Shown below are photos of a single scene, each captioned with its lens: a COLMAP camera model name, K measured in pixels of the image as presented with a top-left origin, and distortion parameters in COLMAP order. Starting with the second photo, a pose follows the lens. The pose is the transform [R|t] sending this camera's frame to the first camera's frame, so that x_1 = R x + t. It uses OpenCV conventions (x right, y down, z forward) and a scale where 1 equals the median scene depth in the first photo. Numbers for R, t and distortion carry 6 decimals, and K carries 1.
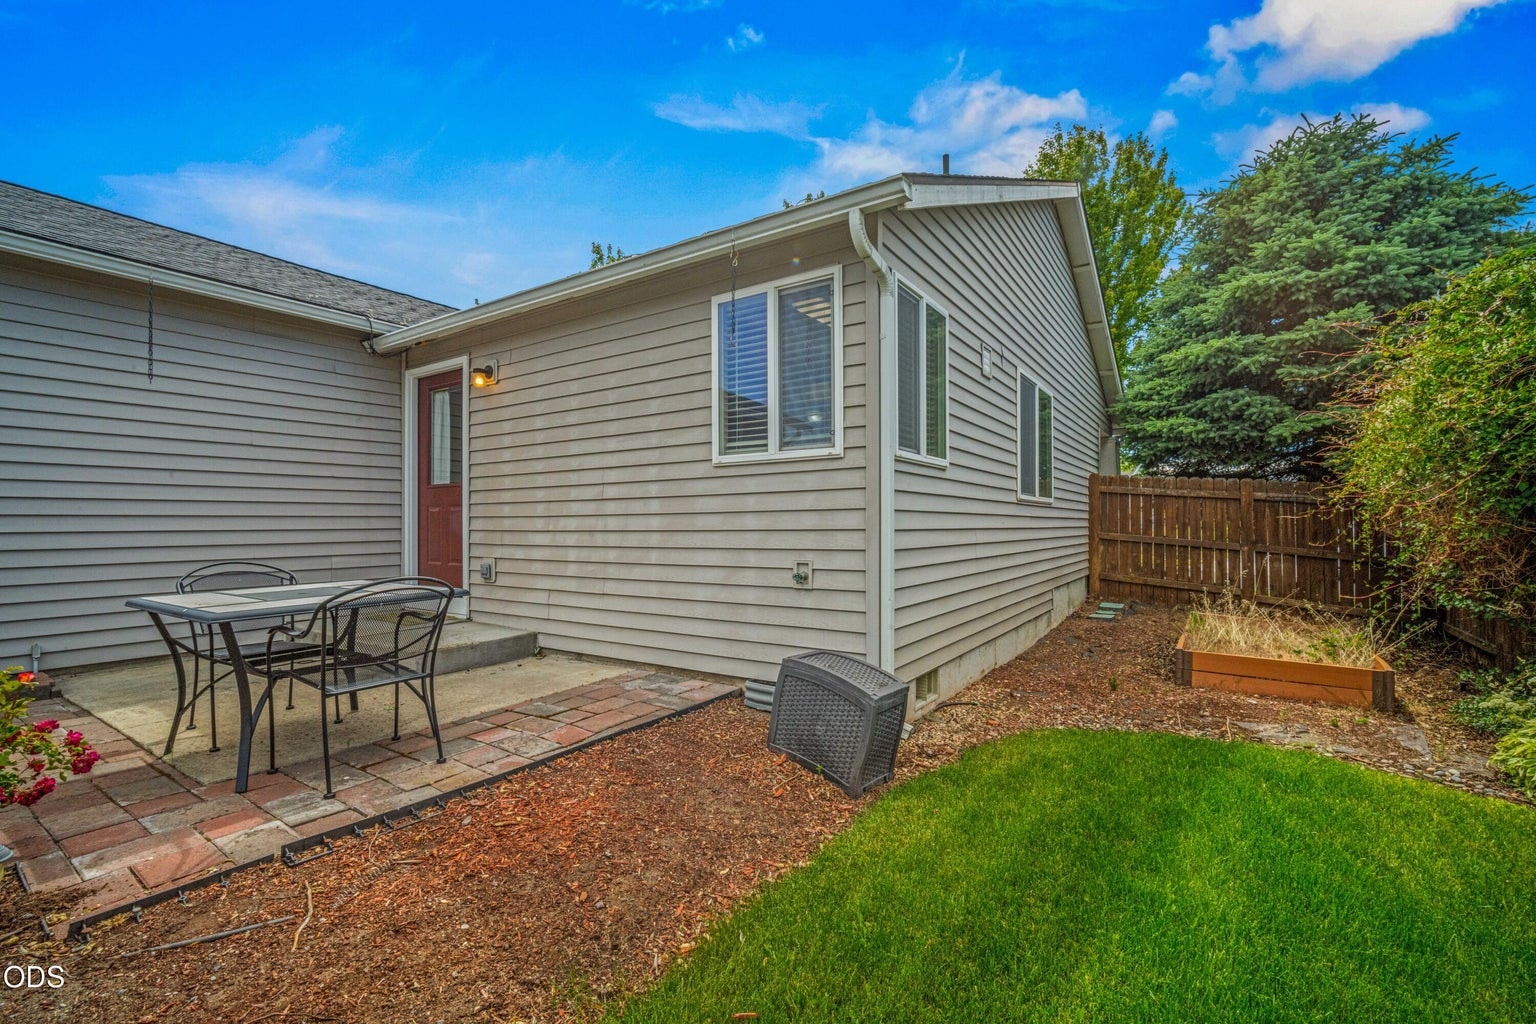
lens RADIAL K [[669.7, 0, 767.0], [0, 669.7, 523.8], [0, 0, 1]] dist [-0.008291, -0.000200]
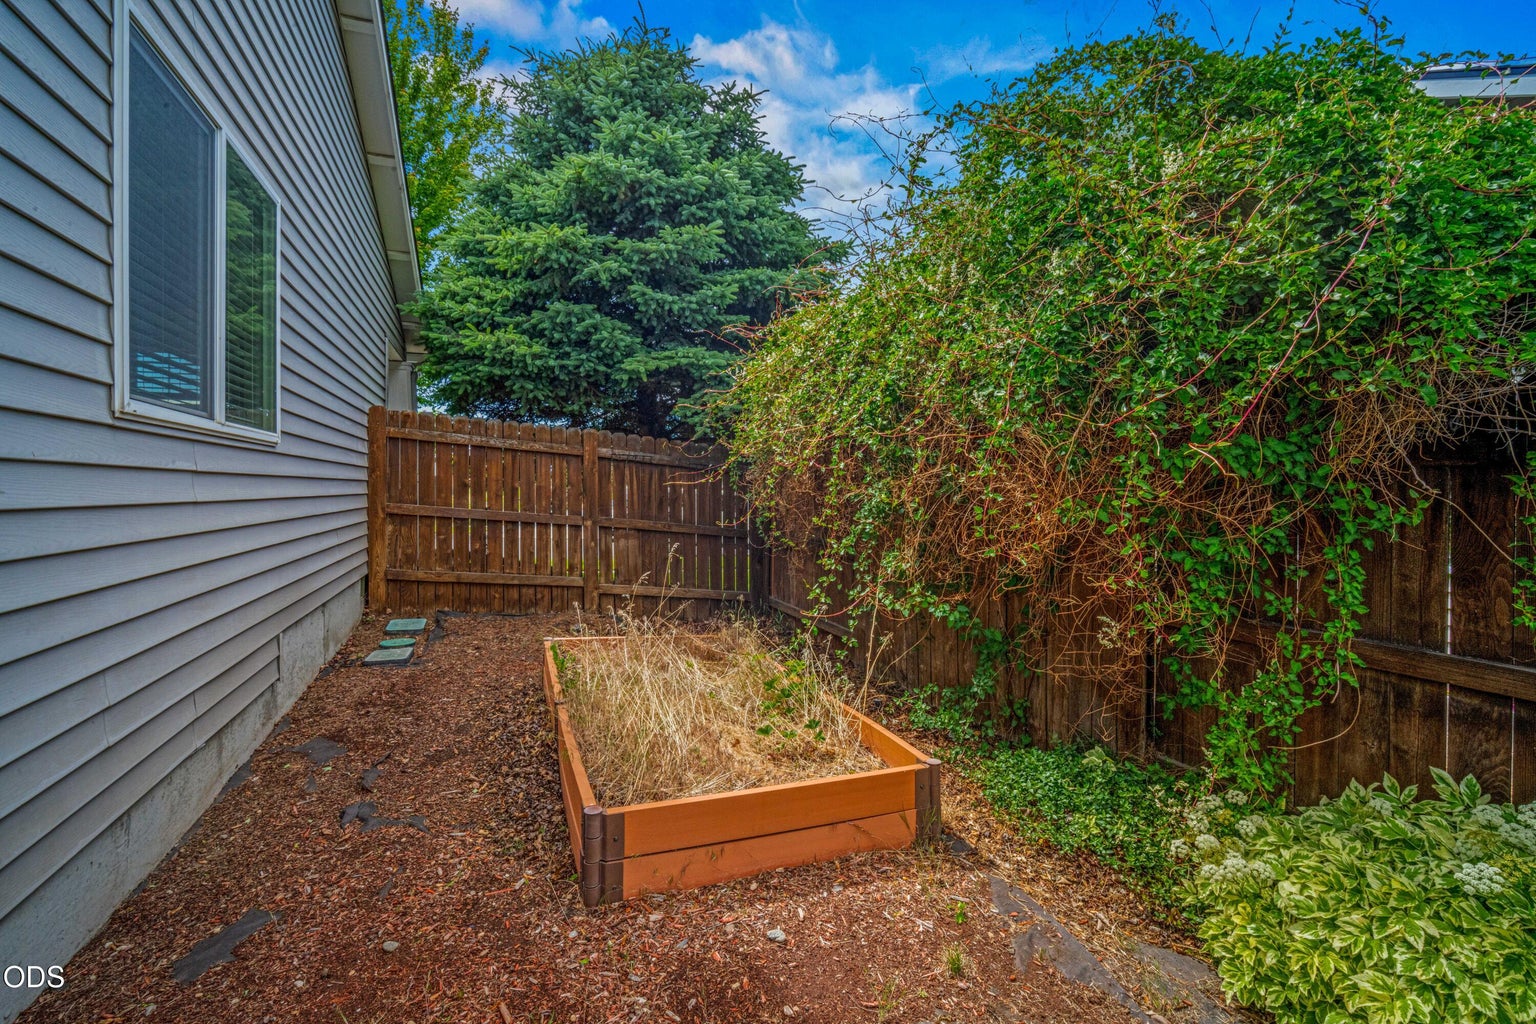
lens RADIAL K [[676.2, 0, 770.7], [0, 676.2, 488.4], [0, 0, 1]] dist [-0.011737, 0.000020]
pose [[0.558836, 0.001776, 0.829277, 0.209858], [-0.002674, 0.999996, -0.000339, -0.001541], [-0.829274, -0.002028, 0.558838, 0.417066]]
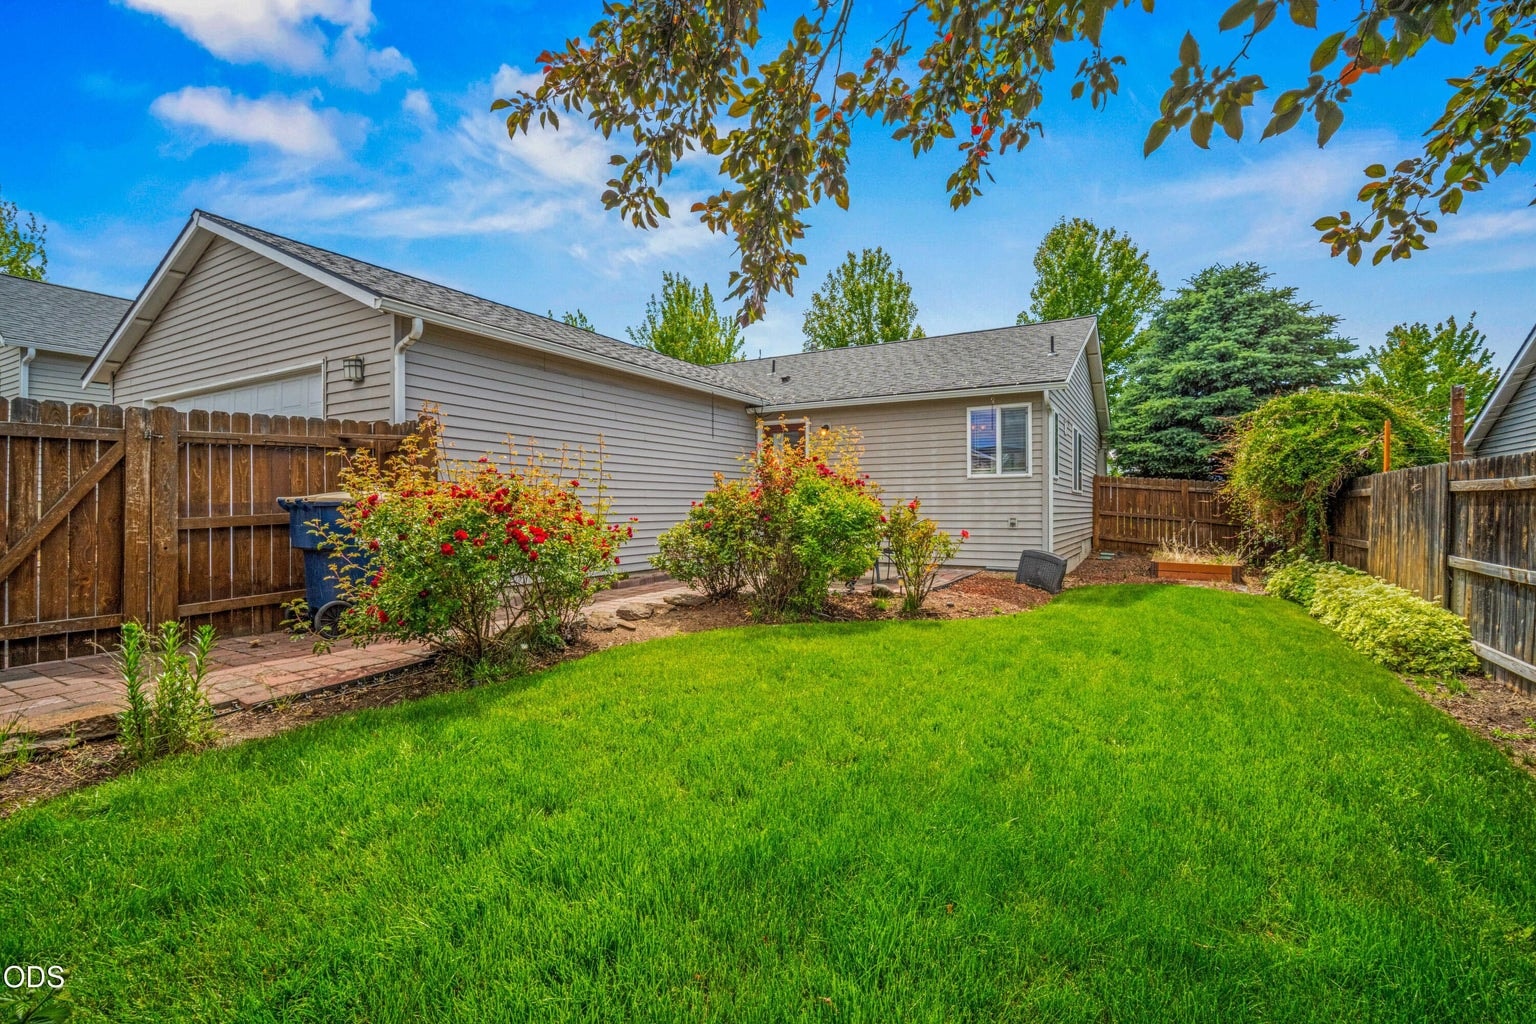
lens RADIAL K [[681.2, 0, 768.7], [0, 681.2, 508.3], [0, 0, 1]] dist [-0.010641, 0.000137]
pose [[0.997779, 0.003065, 0.066542, -0.479184], [-0.003063, 0.999995, -0.000139, 0.011034], [-0.066543, -0.000065, 0.997784, -0.692274]]
